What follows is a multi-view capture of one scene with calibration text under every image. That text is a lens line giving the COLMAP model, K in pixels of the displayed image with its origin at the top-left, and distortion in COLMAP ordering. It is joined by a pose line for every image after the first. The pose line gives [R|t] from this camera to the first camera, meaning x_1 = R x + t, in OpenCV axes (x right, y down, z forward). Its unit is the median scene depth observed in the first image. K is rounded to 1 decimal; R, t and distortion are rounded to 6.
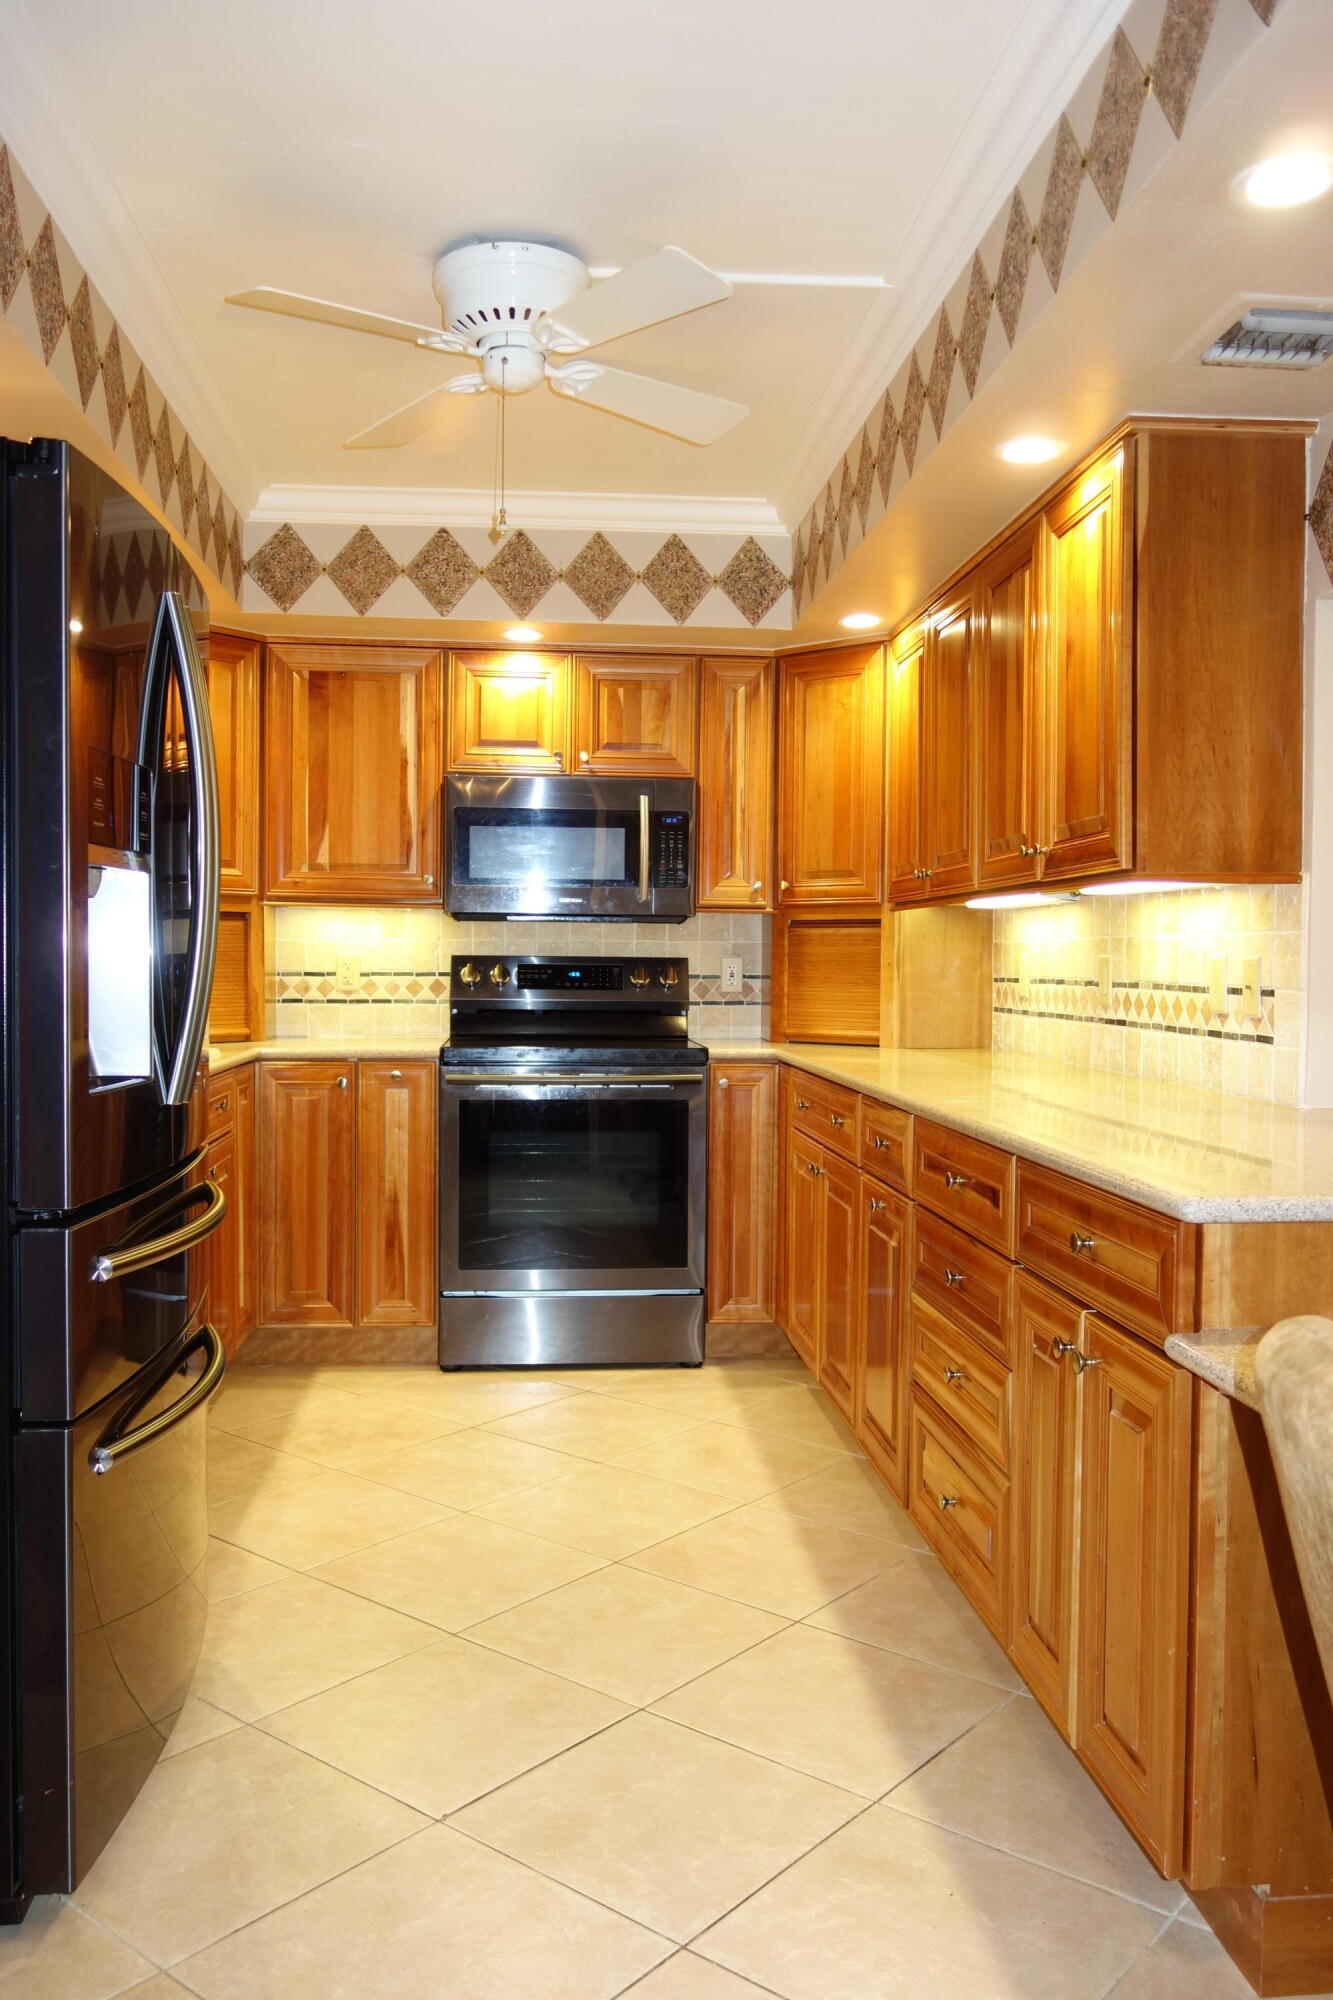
lens RADIAL K [[1581.2, 0, 659.2], [0, 1581.2, 1000.3], [0, 0, 1]] dist [-0.017282, -0.004338]
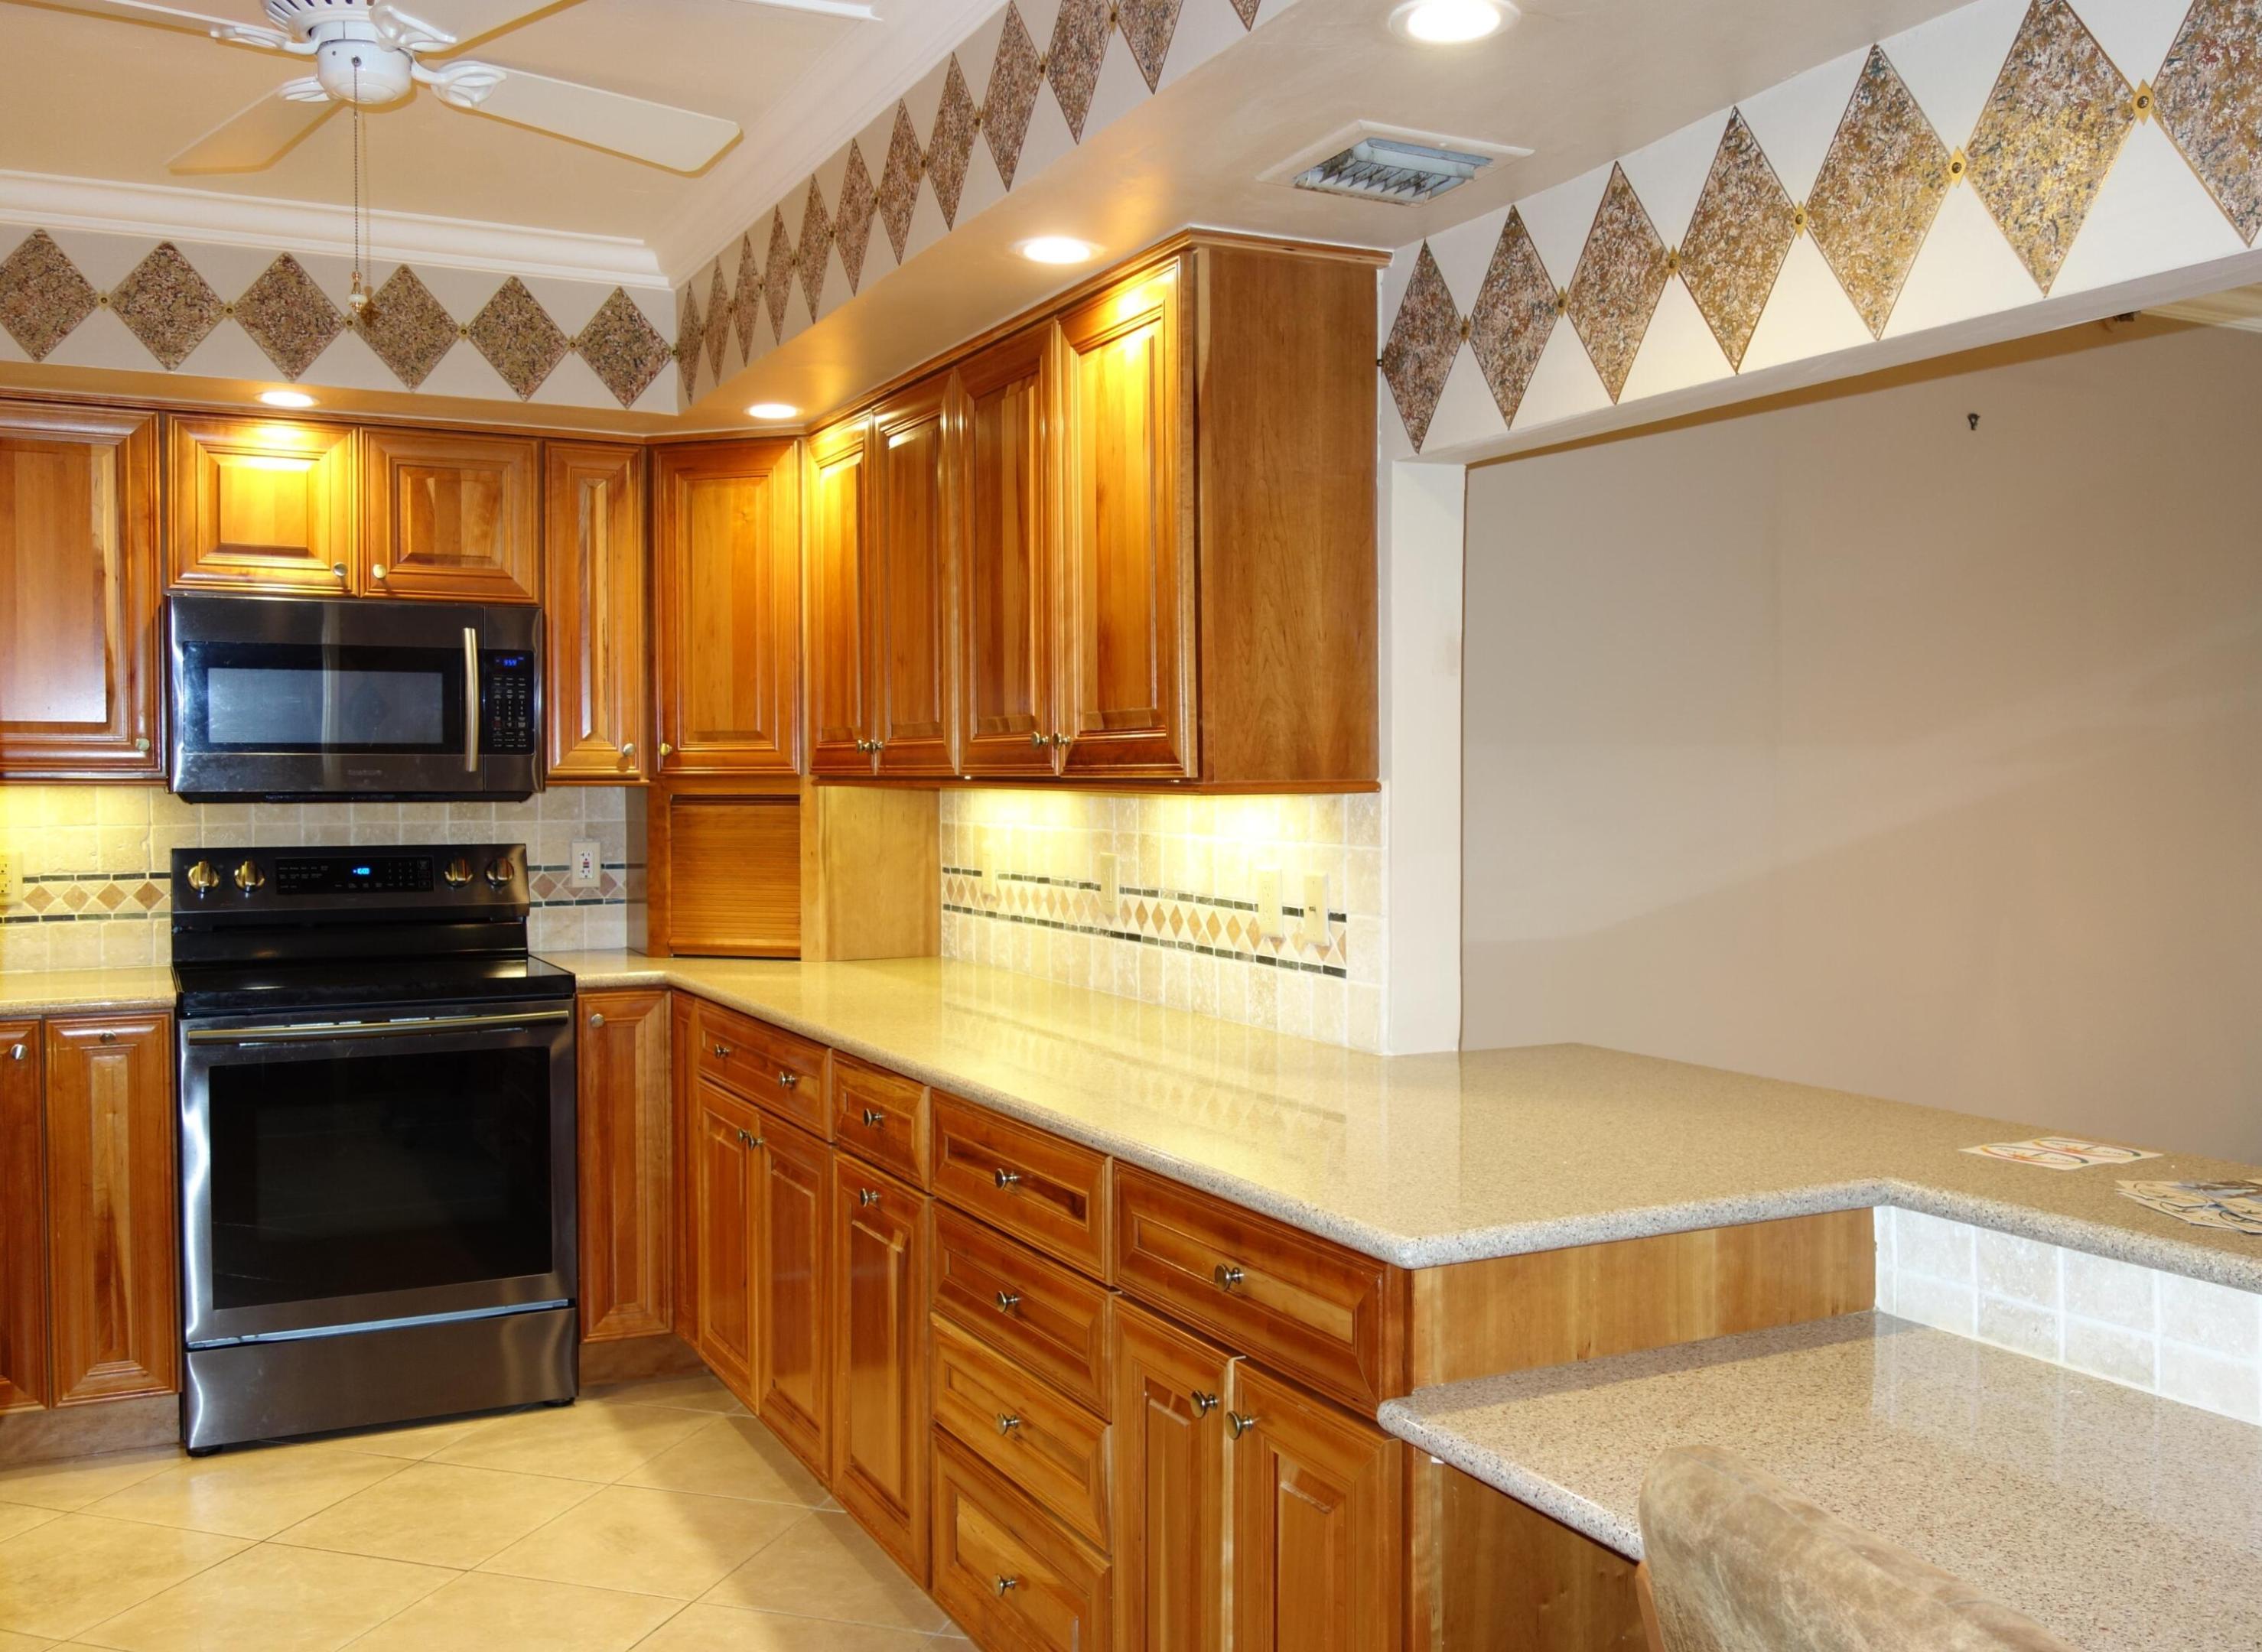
lens RADIAL K [[2019.2, 0, 1162.0], [0, 2019.2, 829.0], [0, 0, 1]] dist [-0.001569, -0.029519]
pose [[0.926209, -0.020177, 0.376469, -0.089619], [0.019276, 0.999795, 0.006162, -0.049753], [-0.376516, 0.001550, 0.926409, 0.024745]]
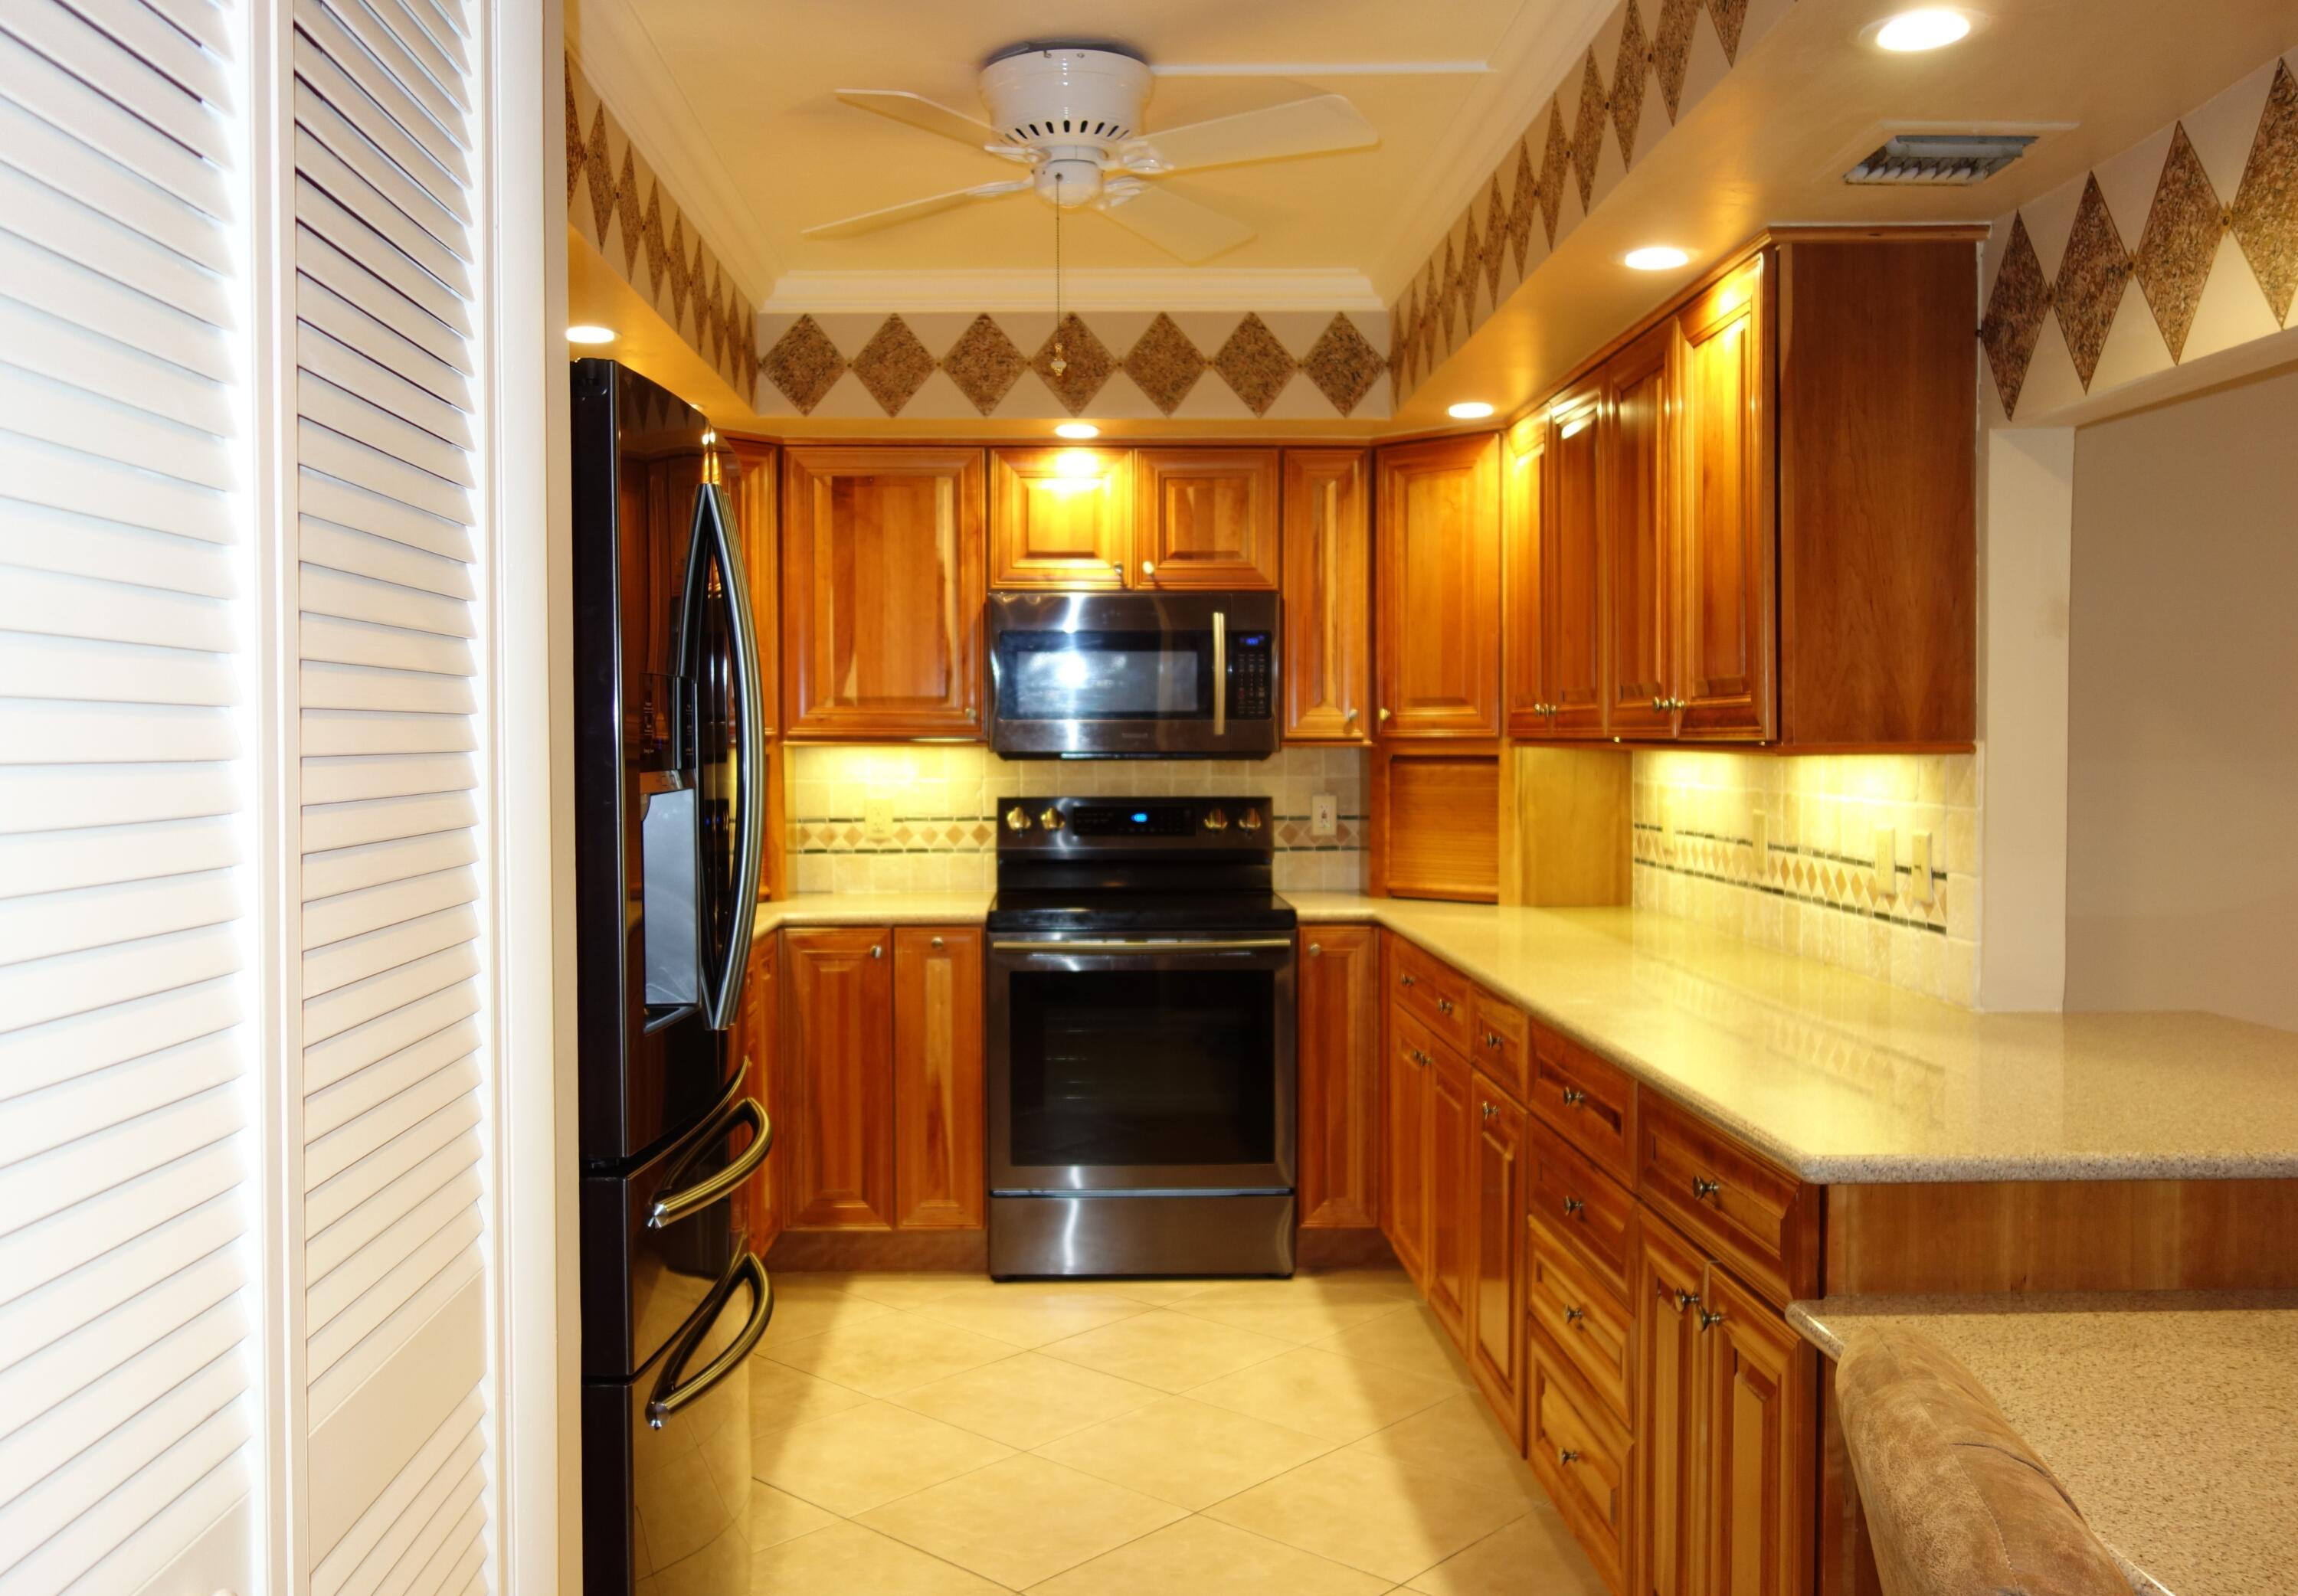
lens RADIAL K [[1951.3, 0, 1092.3], [0, 1951.3, 804.1], [0, 0, 1]] dist [-0.024980, 0.009563]
pose [[0.997150, -0.009651, -0.074829, 0.000256], [0.010234, 0.999920, 0.007413, -0.046669], [0.074752, -0.008157, 0.997169, -0.085575]]
